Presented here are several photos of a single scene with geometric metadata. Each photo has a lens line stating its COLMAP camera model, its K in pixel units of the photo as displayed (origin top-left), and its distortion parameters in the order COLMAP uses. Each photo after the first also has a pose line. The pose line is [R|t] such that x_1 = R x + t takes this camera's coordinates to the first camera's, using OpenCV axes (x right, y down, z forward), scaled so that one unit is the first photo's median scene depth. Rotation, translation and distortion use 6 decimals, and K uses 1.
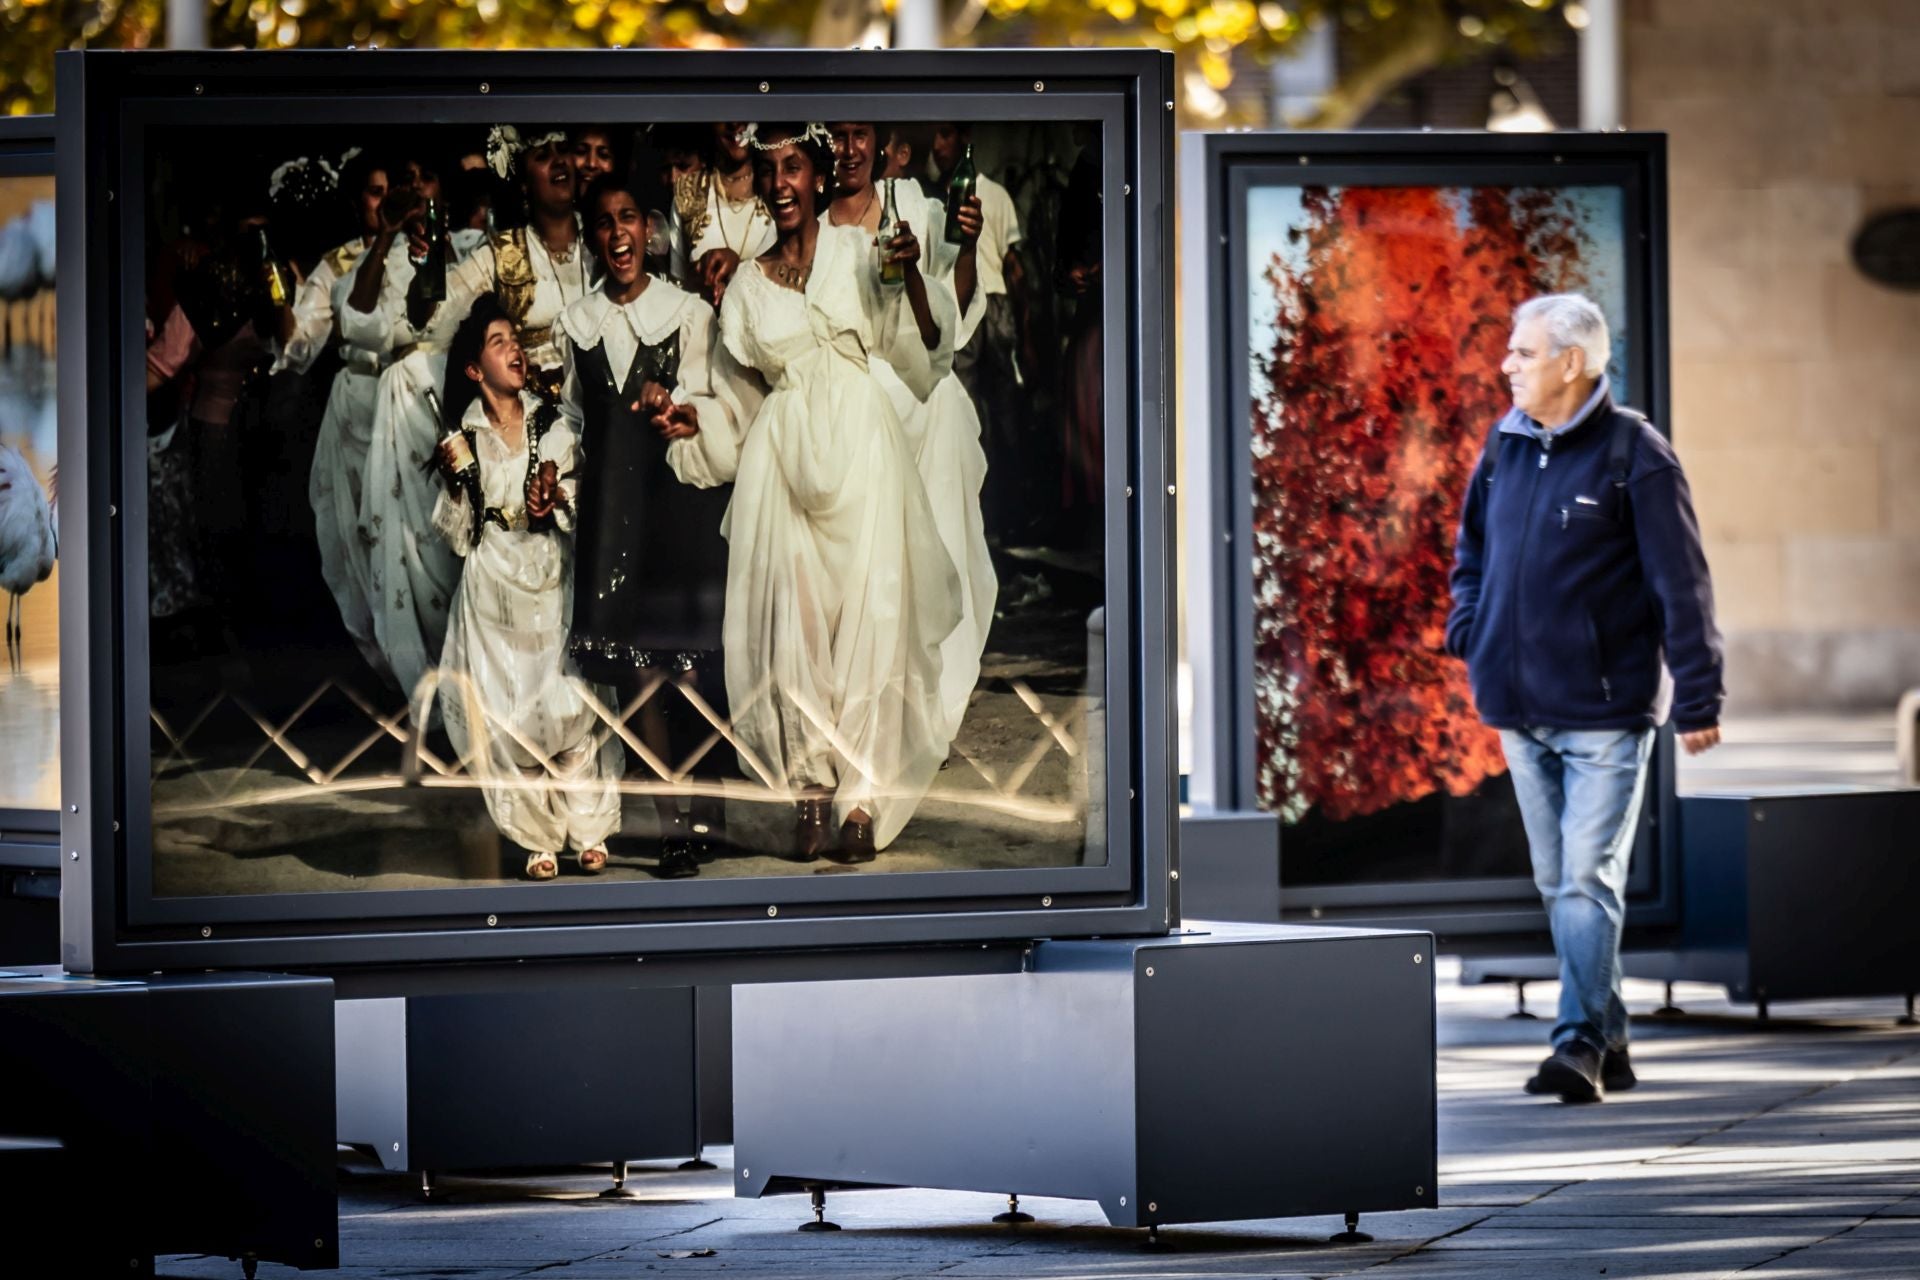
lens RADIAL K [[9056.8, 0, 960.0], [0, 9056.8, 640.0], [0, 0, 1]] dist [-0.751704, -6.115364]
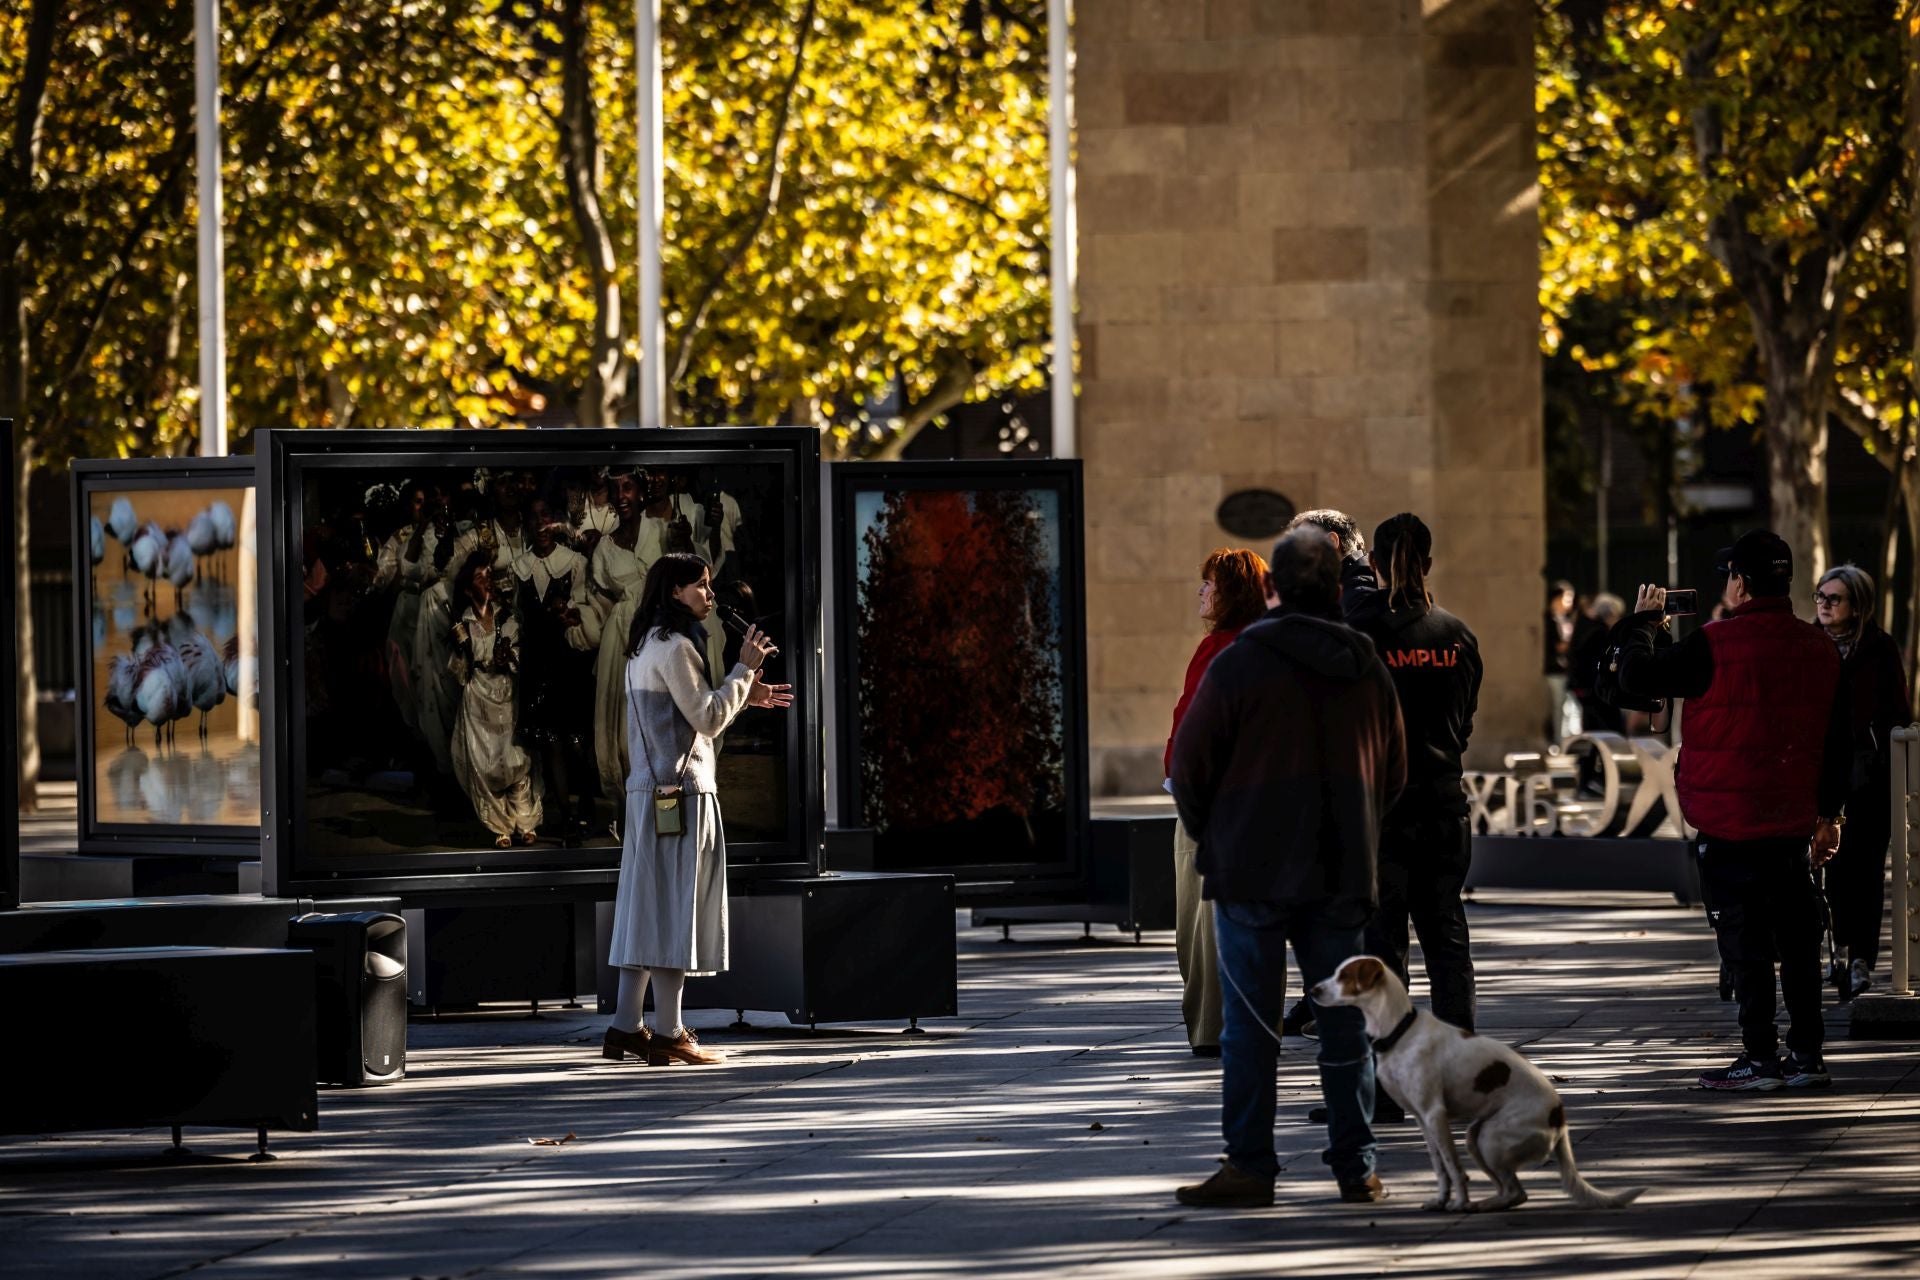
lens RADIAL K [[7337.5, 0, 960.0], [0, 7337.5, 640.0], [0, 0, 1]] dist [-0.014917, 0.349781]
pose [[0.998780, -0.005066, 0.049111, -0.024940], [0.006216, 0.999709, -0.023299, 0.018769], [-0.048979, 0.023576, 0.998522, -0.606711]]
